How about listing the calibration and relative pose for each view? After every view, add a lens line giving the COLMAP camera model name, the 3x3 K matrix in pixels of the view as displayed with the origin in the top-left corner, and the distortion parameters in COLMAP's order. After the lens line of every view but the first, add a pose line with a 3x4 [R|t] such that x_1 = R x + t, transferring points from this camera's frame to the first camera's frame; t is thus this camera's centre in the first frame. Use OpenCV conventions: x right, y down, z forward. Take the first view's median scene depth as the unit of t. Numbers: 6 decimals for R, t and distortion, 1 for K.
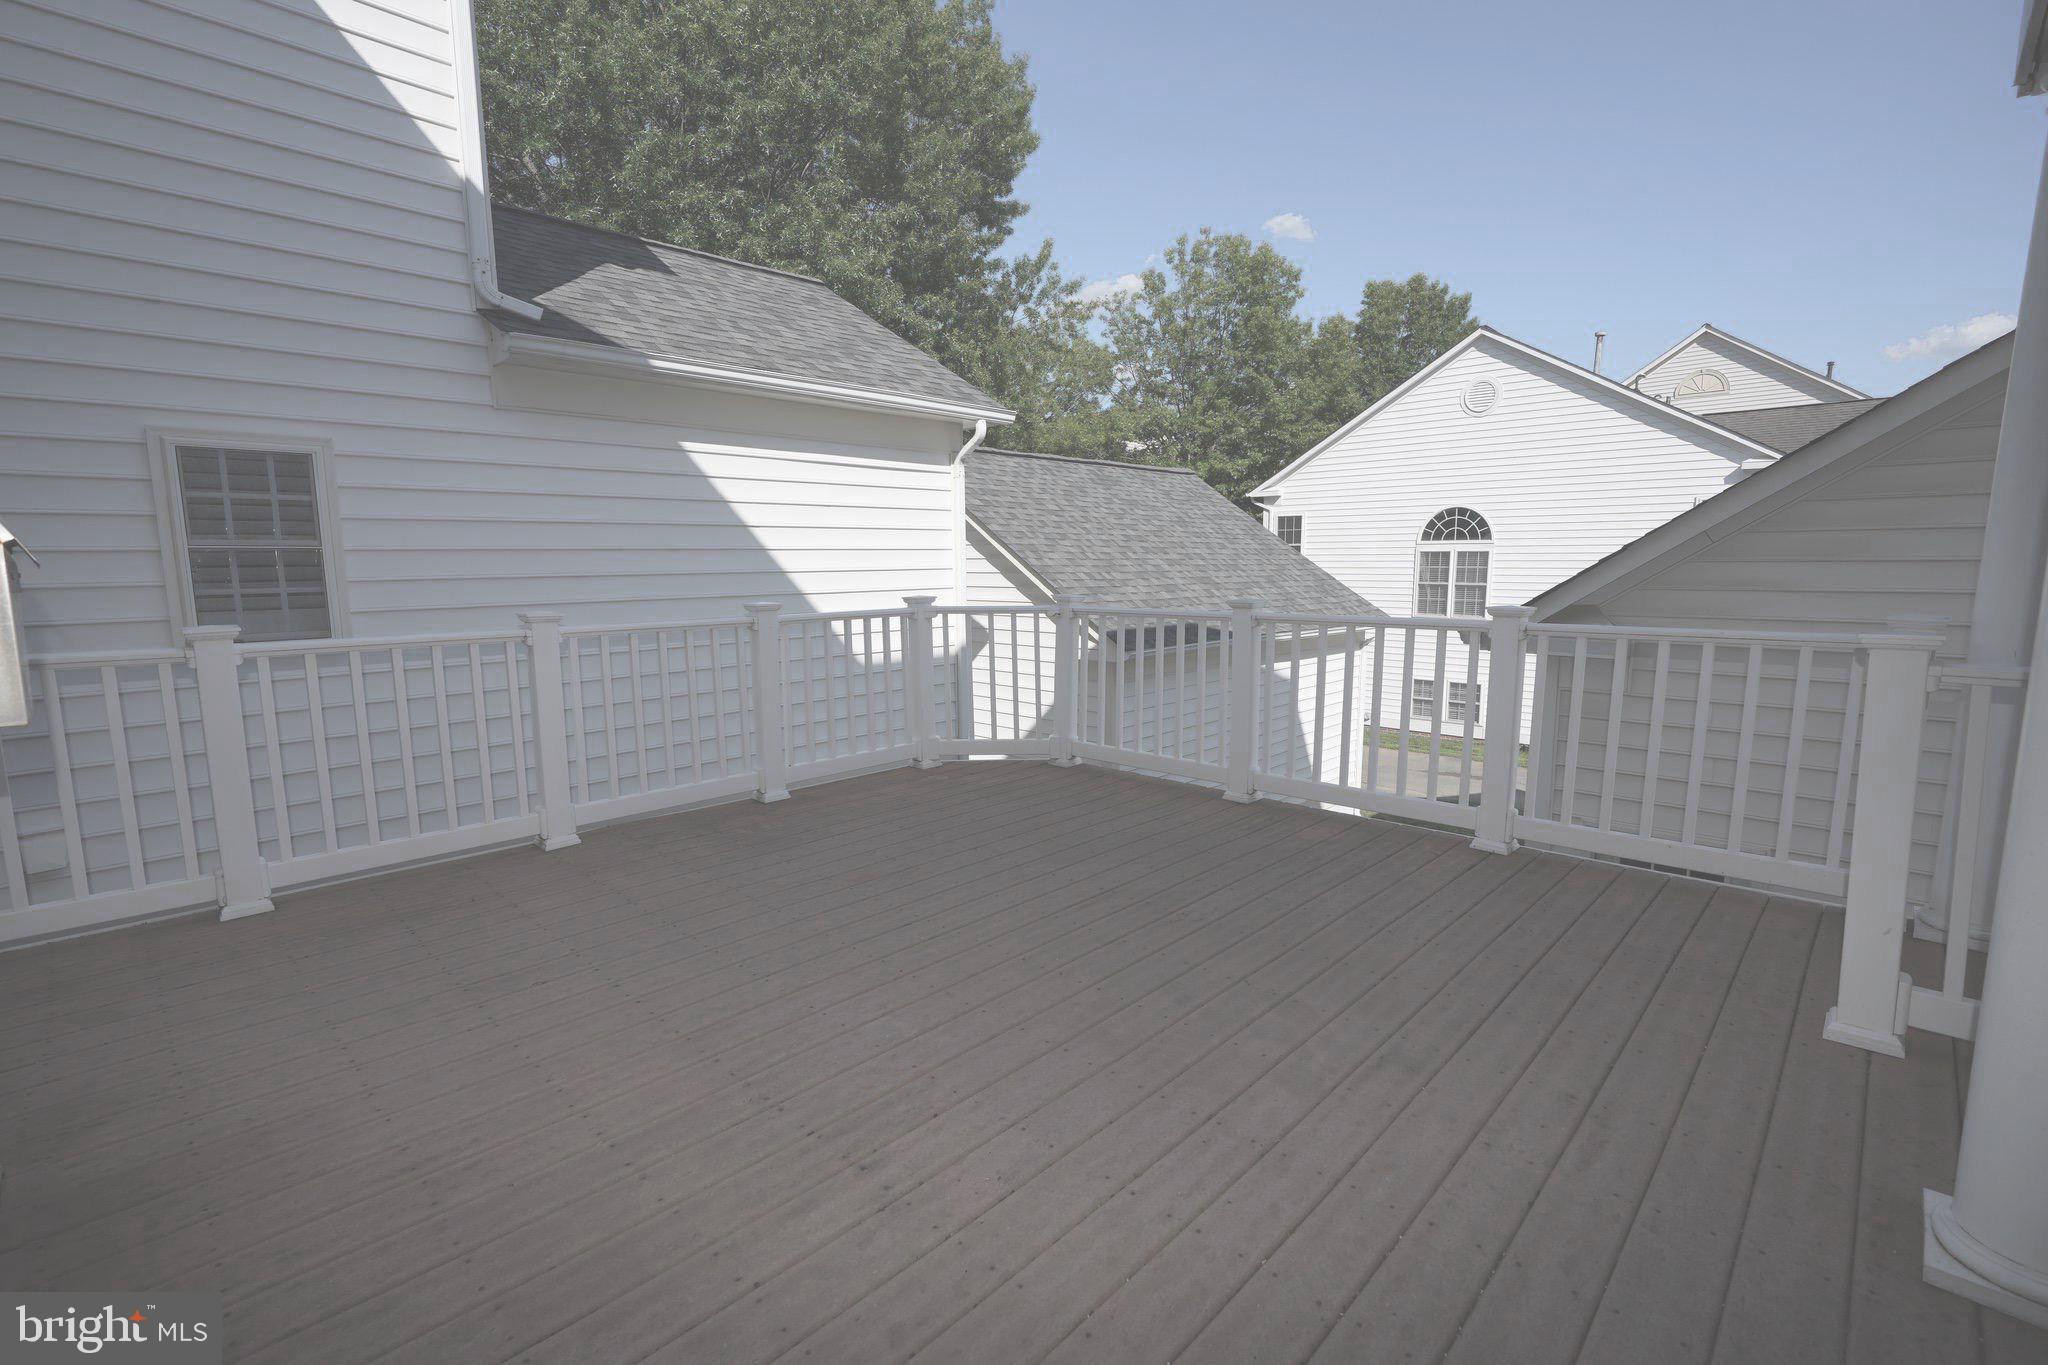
lens RADIAL K [[924.2, 0, 995.6], [0, 924.2, 690.4], [0, 0, 1]] dist [-0.014588, 0.000110]
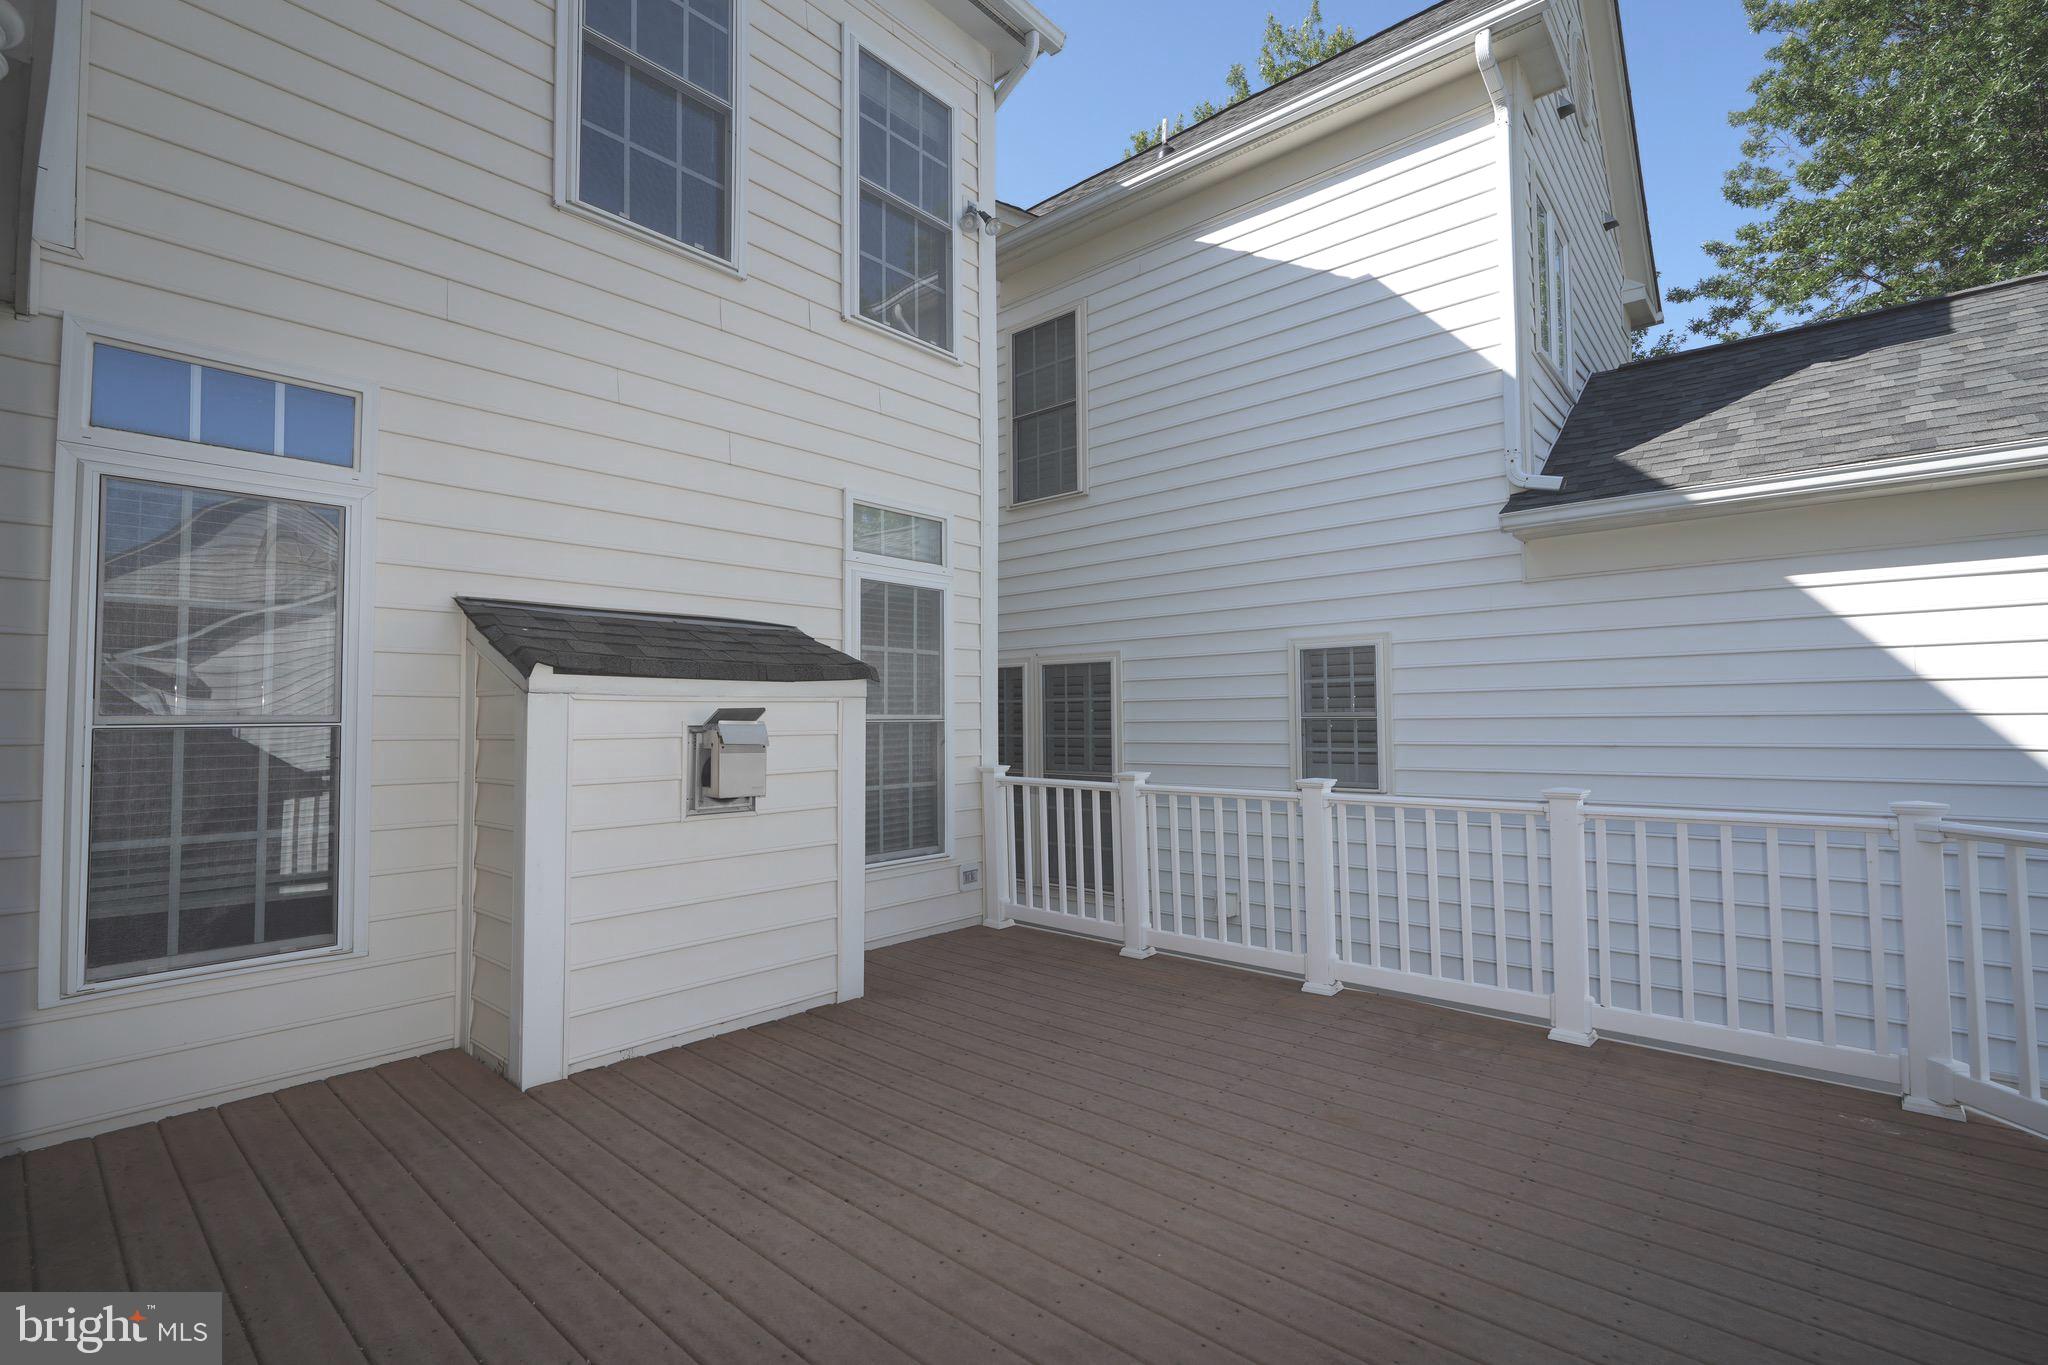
lens RADIAL K [[924.2, 0, 1035.2], [0, 924.2, 675.1], [0, 0, 1]] dist [-0.014588, 0.000110]
pose [[0.055870, -0.047510, -0.997307, 0.522294], [-0.140607, 0.988538, -0.054970, -0.080644], [0.988488, 0.143300, 0.048549, 0.485365]]
